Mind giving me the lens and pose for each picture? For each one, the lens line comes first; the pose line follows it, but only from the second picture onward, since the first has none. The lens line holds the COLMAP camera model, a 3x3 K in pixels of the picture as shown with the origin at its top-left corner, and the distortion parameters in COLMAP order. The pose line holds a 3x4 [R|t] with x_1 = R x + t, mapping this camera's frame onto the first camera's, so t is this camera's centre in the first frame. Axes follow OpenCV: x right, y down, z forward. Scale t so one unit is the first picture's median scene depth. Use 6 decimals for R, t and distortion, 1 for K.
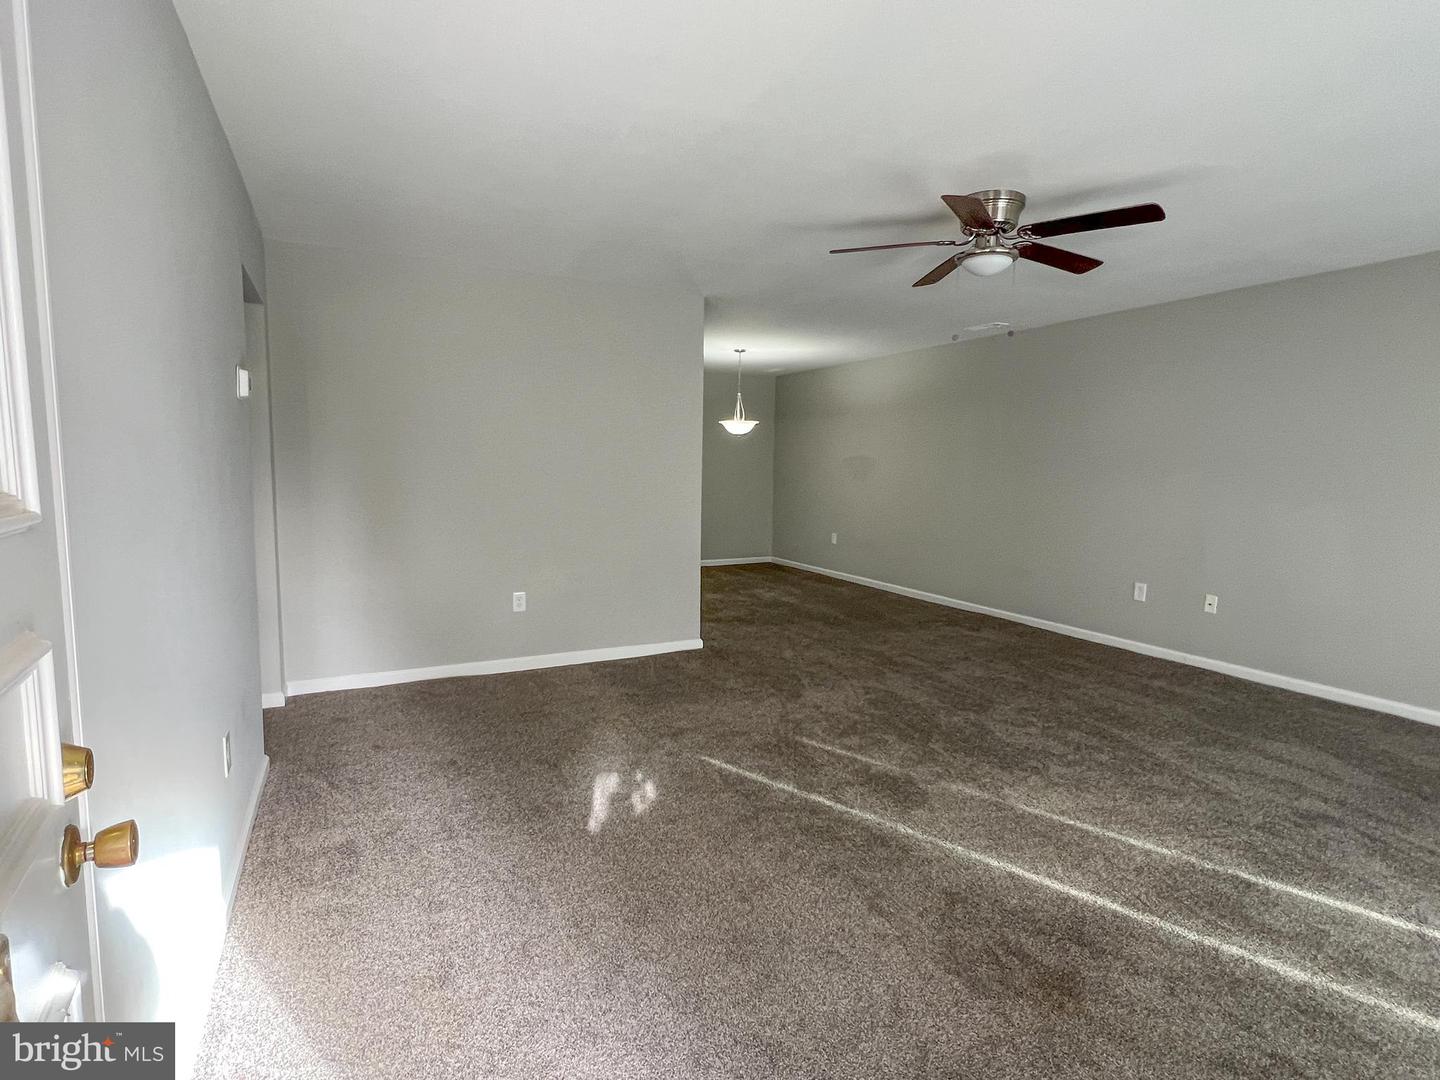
lens RADIAL K [[728.9, 0, 720.0], [0, 728.9, 540.0], [0, 0, 1]] dist [-0.004033, -0.000830]
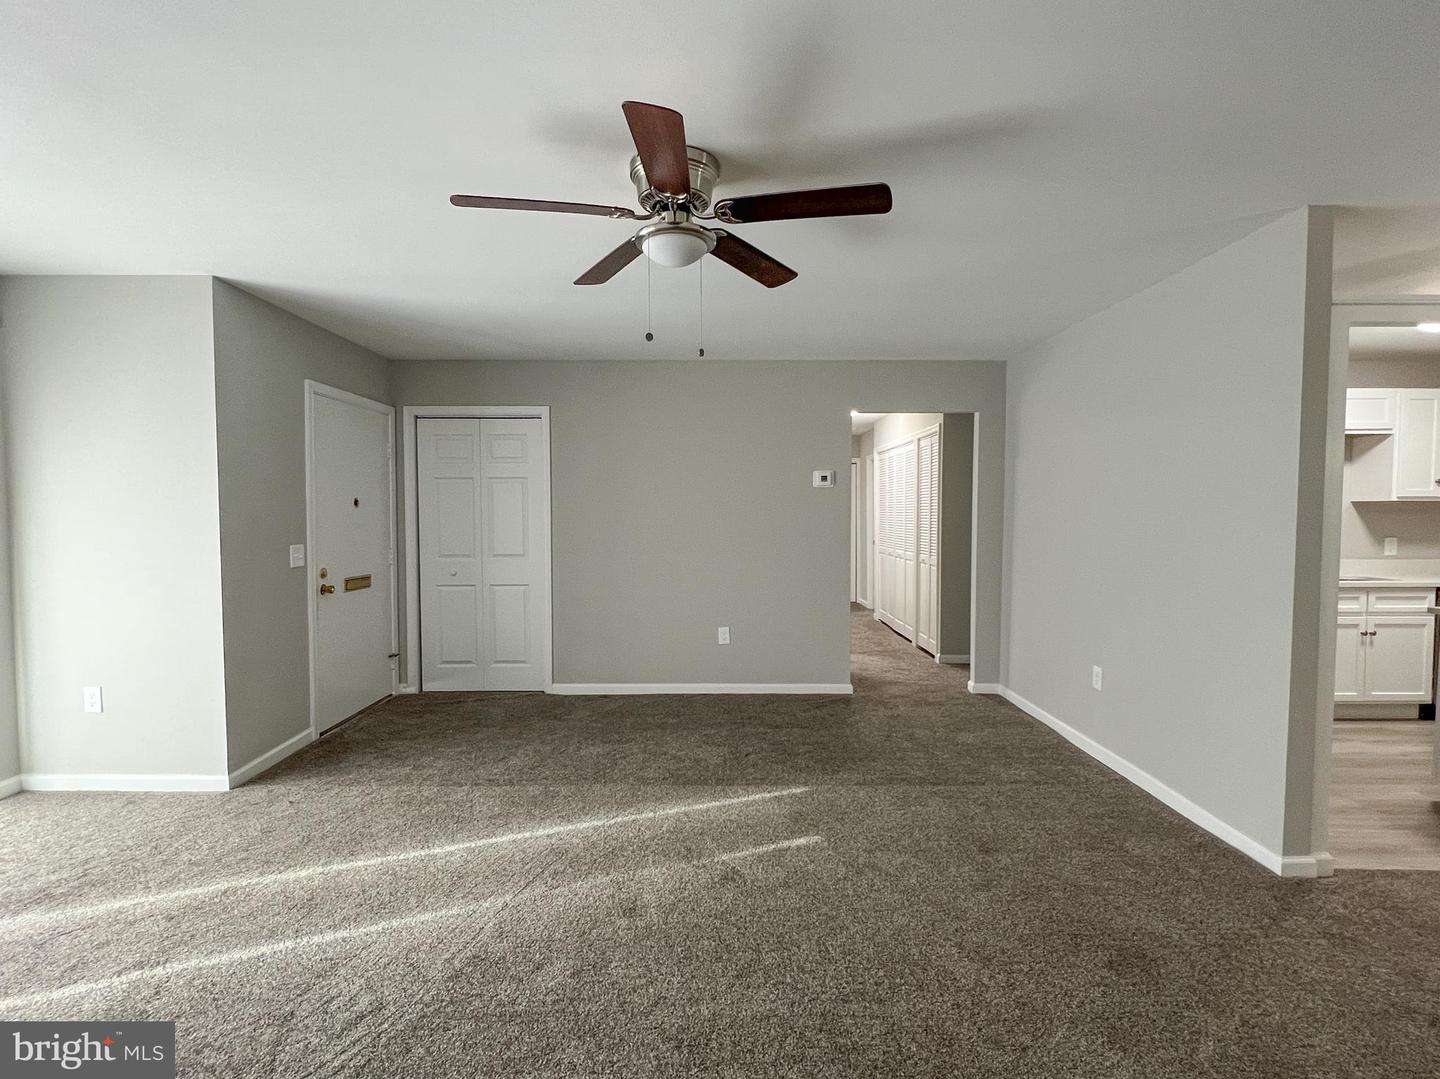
lens RADIAL K [[683.0, 0, 716.8], [0, 683.0, 540.2], [0, 0, 1]] dist [-0.002078, -0.000412]
pose [[-0.451320, 0.021671, -0.892099, 0.670916], [-0.099758, 0.992213, 0.074572, -0.096715], [0.886768, 0.122650, -0.445644, 0.952997]]
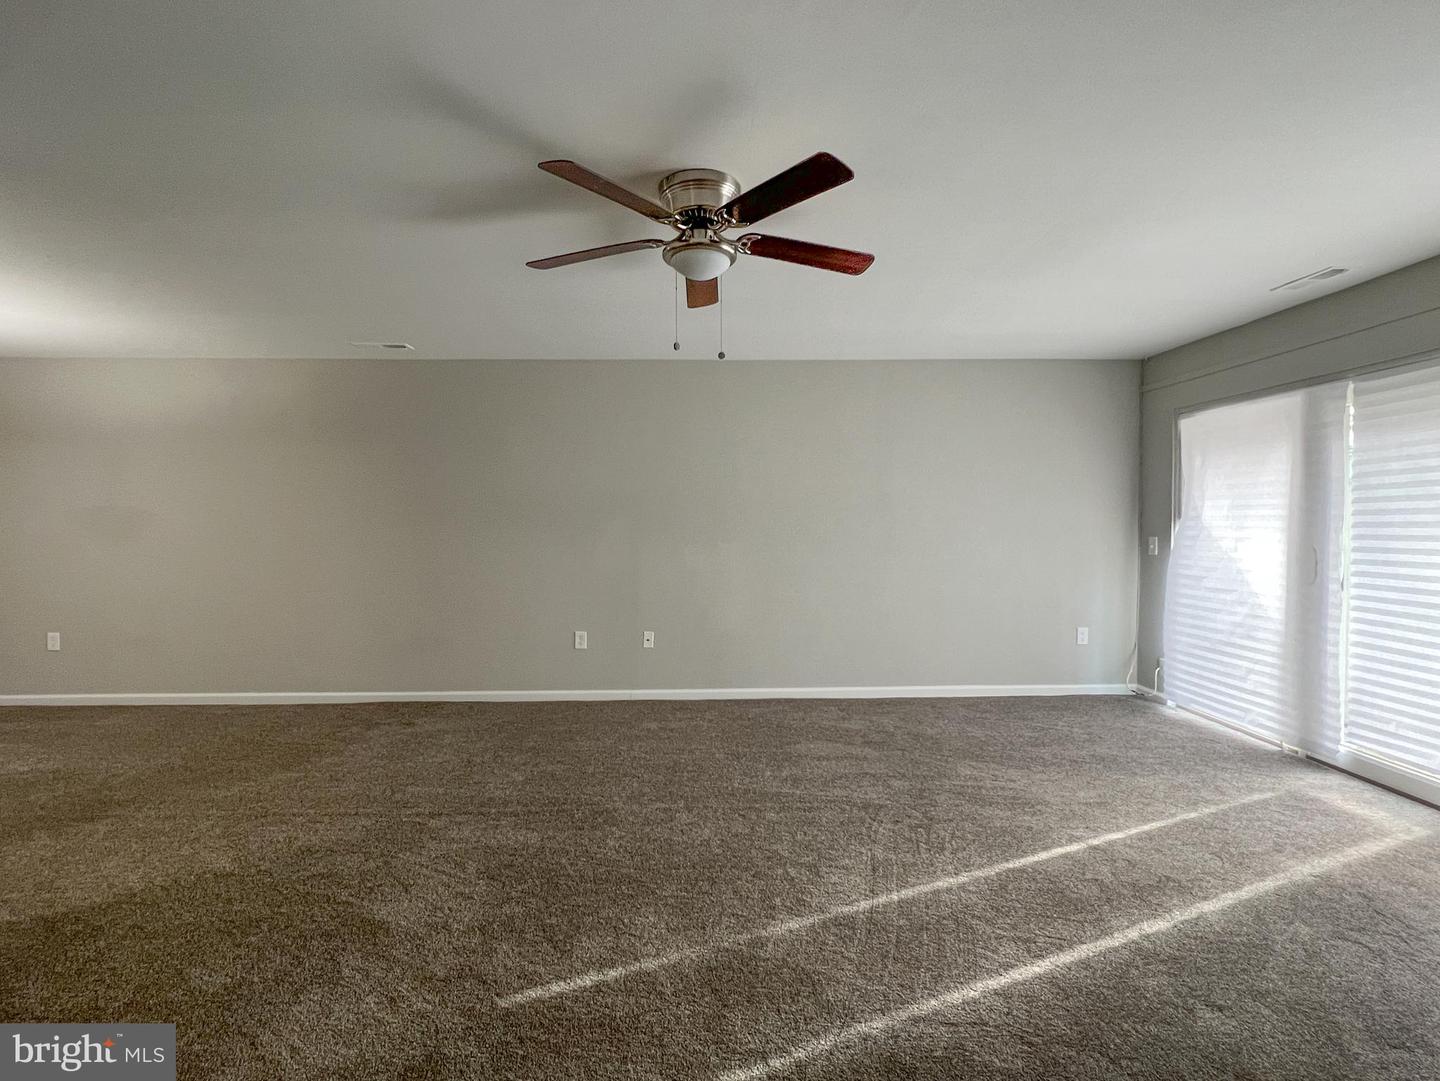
lens RADIAL K [[692.8, 0, 716.8], [0, 692.8, 537.5], [0, 0, 1]] dist [-0.001307, -0.000585]
pose [[0.431464, -0.037132, 0.901365, -0.229551], [0.105675, 0.994354, -0.009622, -0.046582], [-0.895919, 0.099403, 0.432952, 0.467276]]
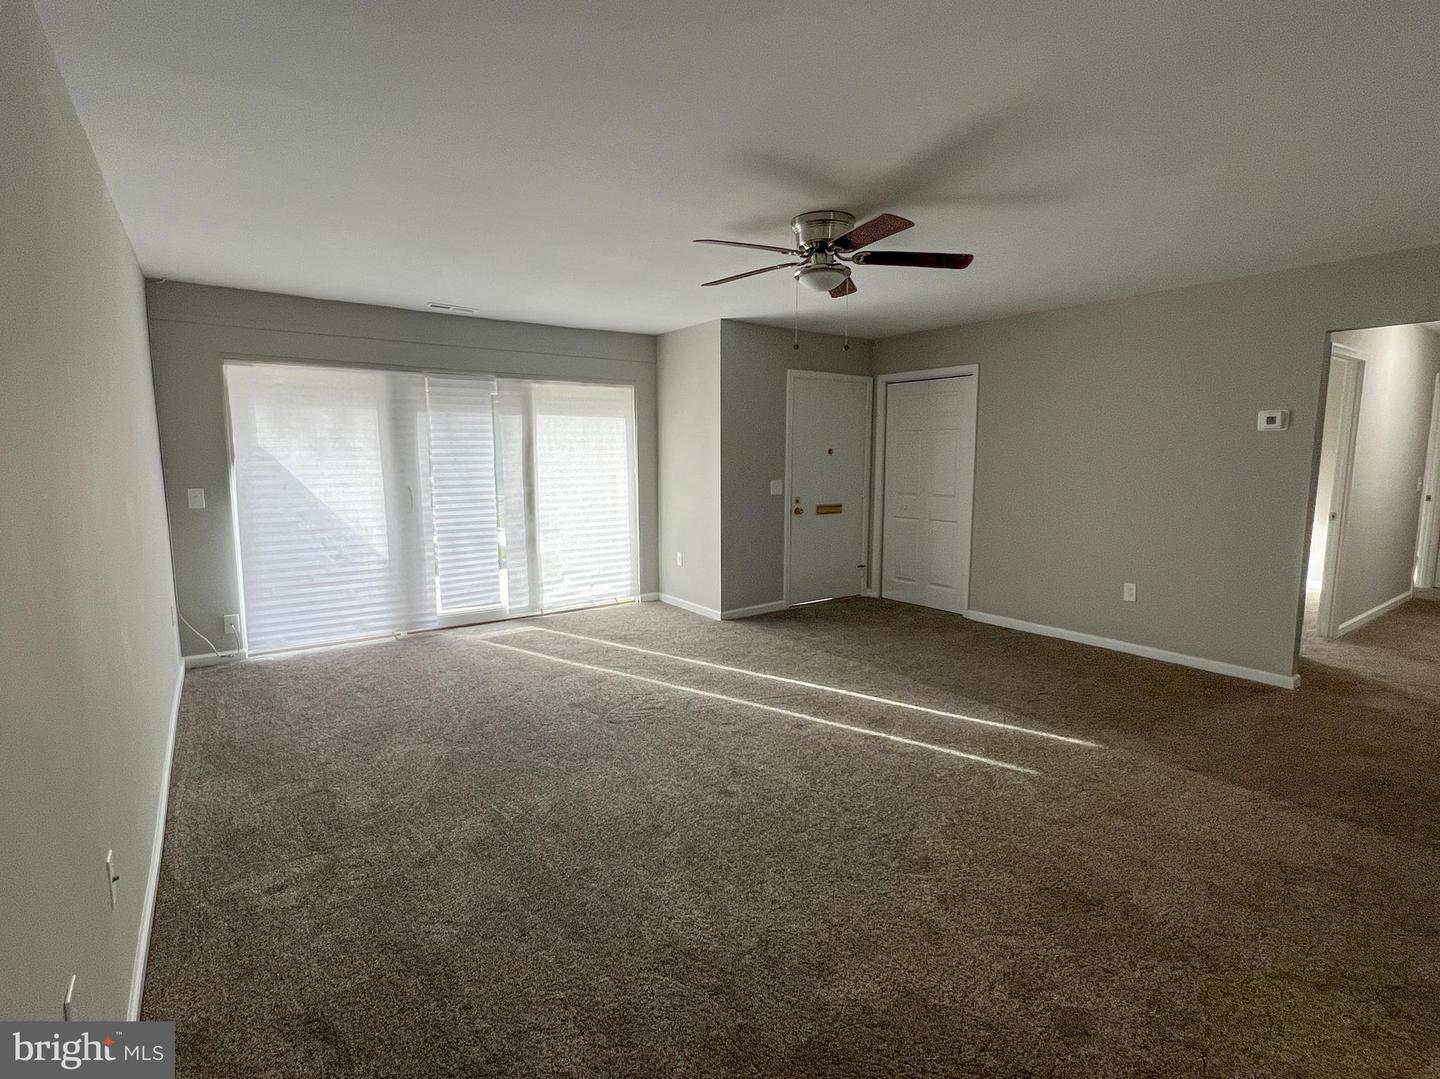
lens RADIAL K [[692.8, 0, 716.8], [0, 692.8, 536.5], [0, 0, 1]] dist [-0.001307, -0.000585]
pose [[-0.987896, 0.003244, -0.155081, 0.467327], [-0.031230, 0.975148, 0.219340, -0.158125], [0.151938, 0.221529, -0.963244, 1.399371]]
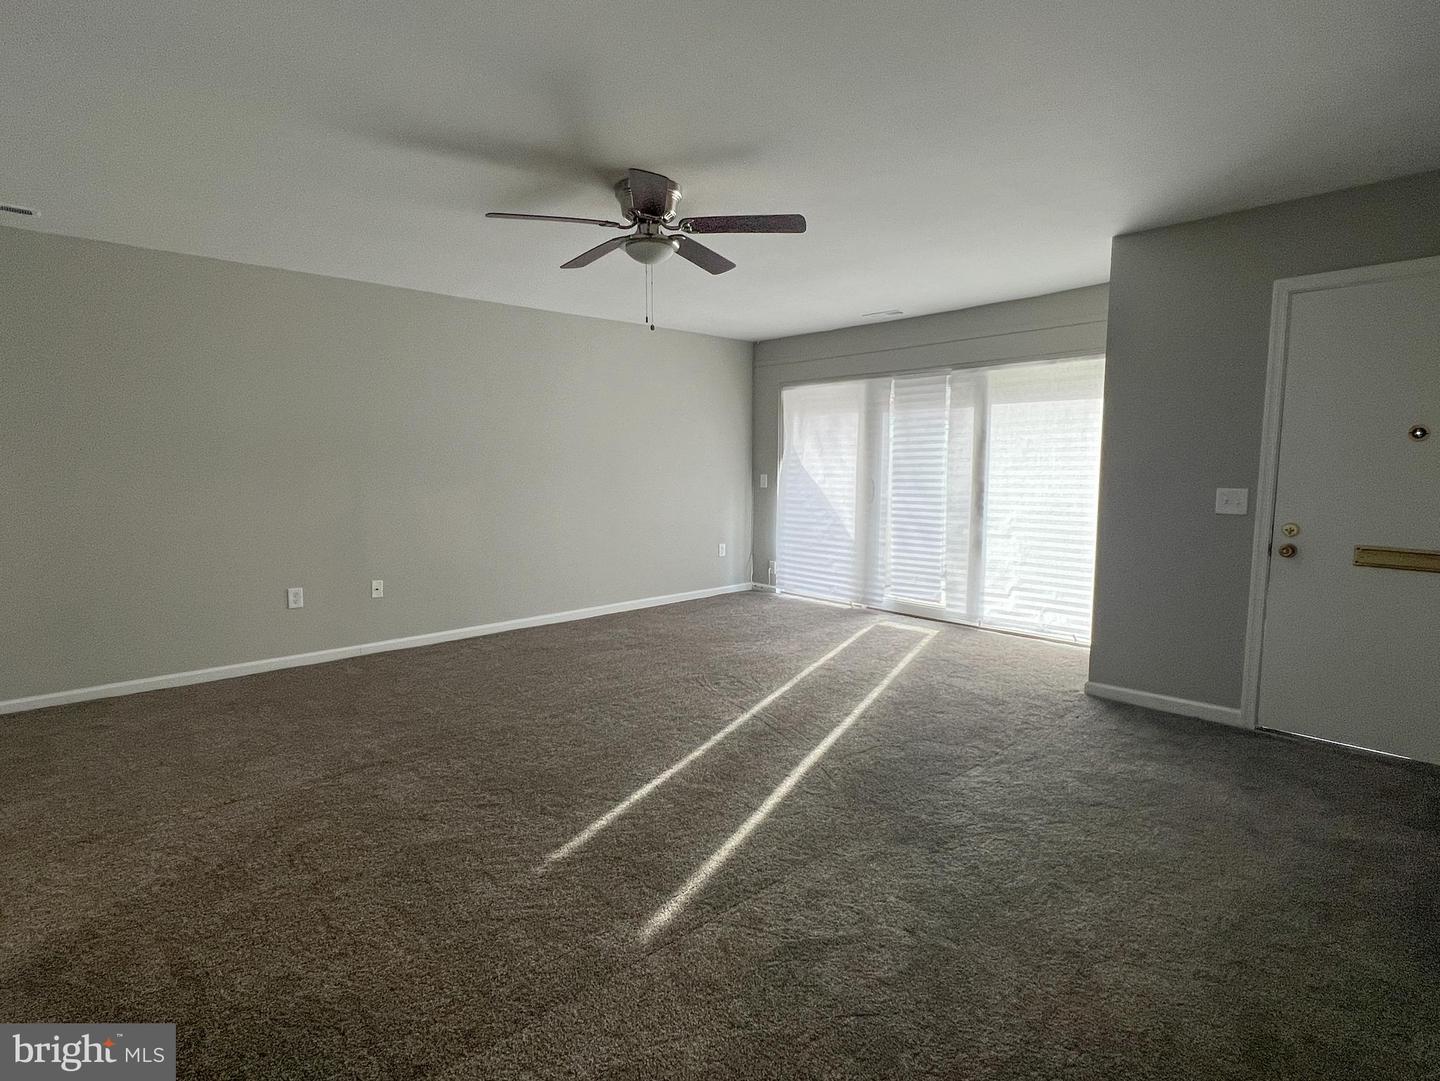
lens RADIAL K [[728.9, 0, 720.0], [0, 728.9, 540.5], [0, 0, 1]] dist [-0.004033, -0.000830]
pose [[-0.268931, -0.118471, 0.955845, -0.456268], [0.098583, 0.983808, 0.149674, -0.090325], [-0.958101, 0.134482, -0.252897, 0.834297]]
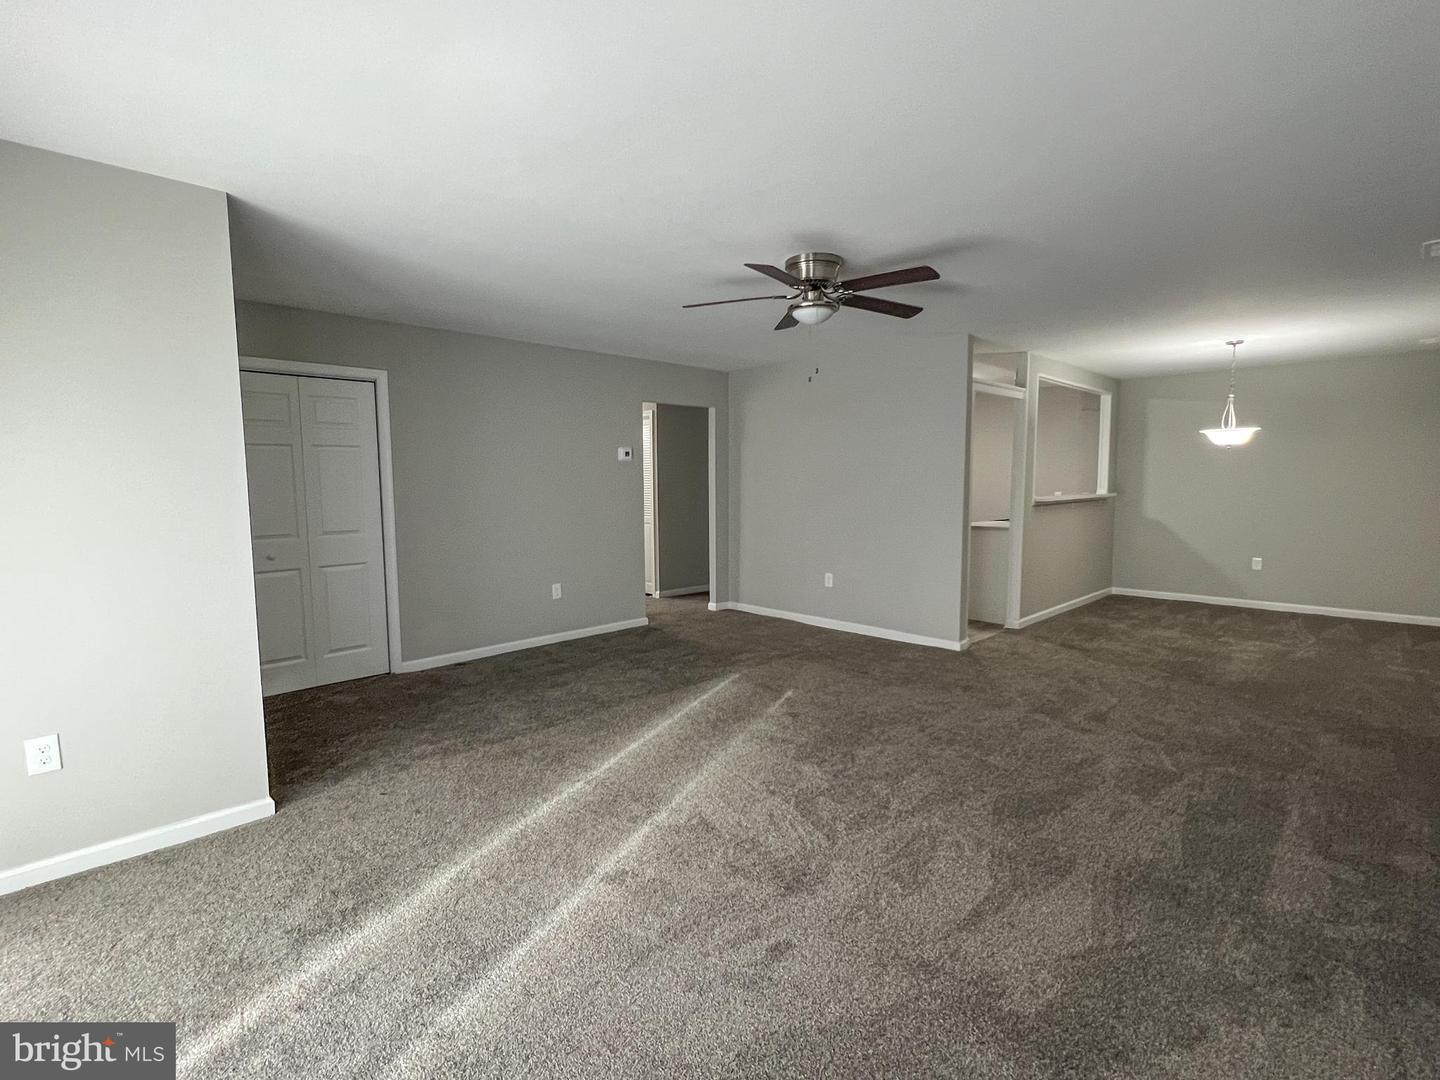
lens RADIAL K [[677.6, 0, 717.8], [0, 677.6, 541.8], [0, 0, 1]] dist [-0.001522, -0.000460]
pose [[0.298510, 0.072017, -0.951685, 0.952386], [-0.088060, 0.994974, 0.047671, -0.037019], [0.950335, 0.069575, 0.303352, 0.379767]]
